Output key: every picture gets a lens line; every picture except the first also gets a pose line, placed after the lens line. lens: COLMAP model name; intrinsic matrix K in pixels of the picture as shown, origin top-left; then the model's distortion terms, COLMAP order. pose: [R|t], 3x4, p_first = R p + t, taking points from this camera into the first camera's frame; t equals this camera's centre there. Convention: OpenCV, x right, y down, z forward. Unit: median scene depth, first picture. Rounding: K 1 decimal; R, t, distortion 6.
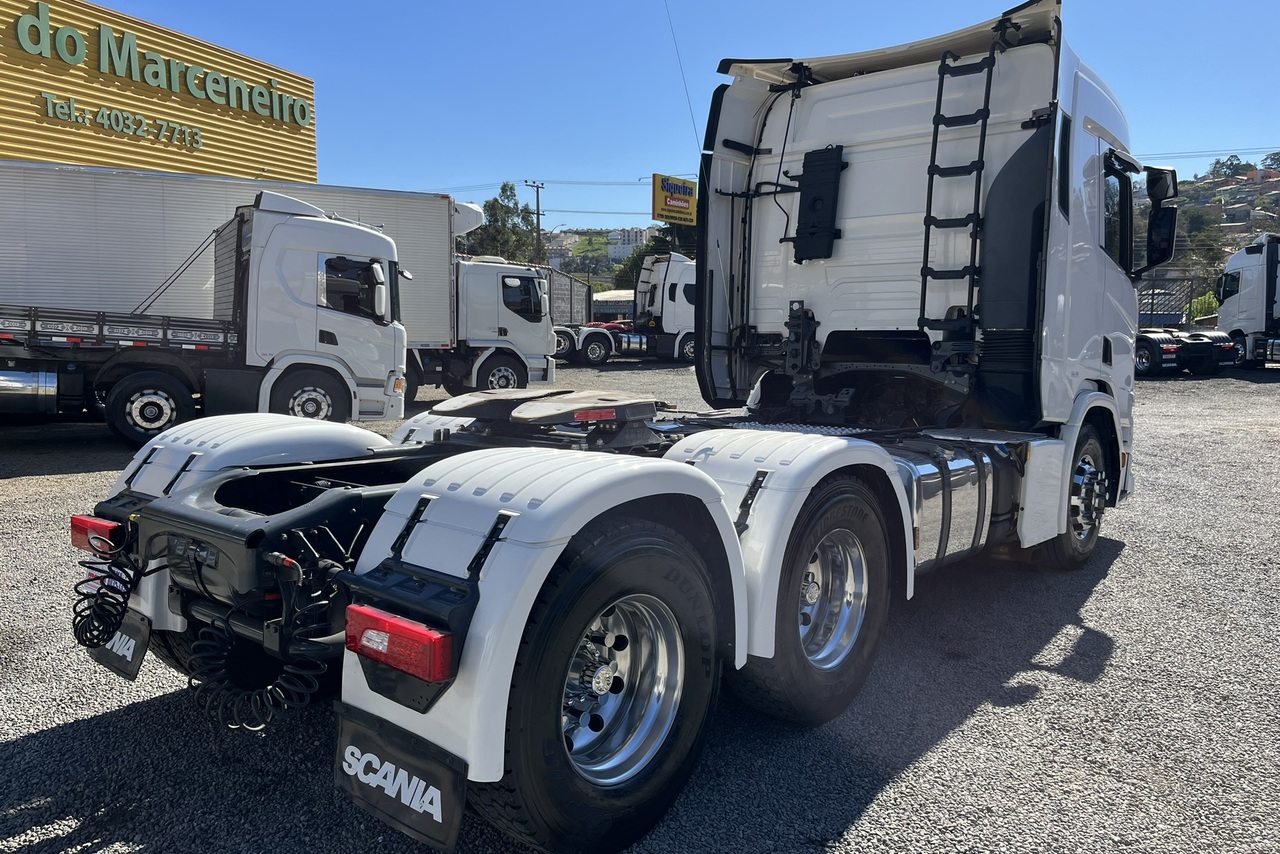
lens RADIAL K [[980.1, 0, 656.8], [0, 980.1, 416.8], [0, 0, 1]] dist [0.046119, -0.056828]
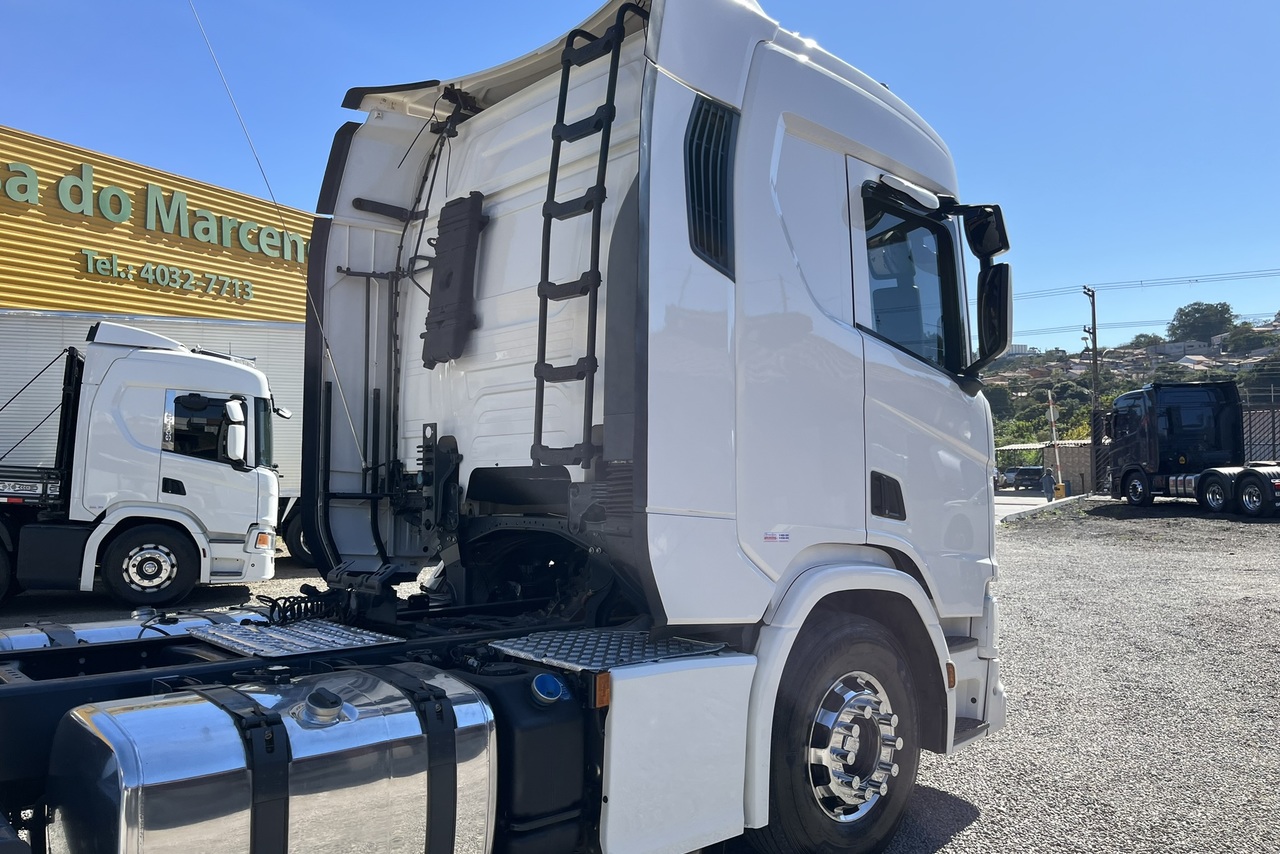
lens RADIAL K [[996.4, 0, 640.0], [0, 996.4, 427.0], [0, 0, 1]] dist [0.042822, -0.003000]
pose [[0.992219, -0.020824, -0.122748, 0.178825], [0.004308, 0.991065, -0.133311, -0.012665], [0.124427, 0.131745, 0.983443, 0.174627]]
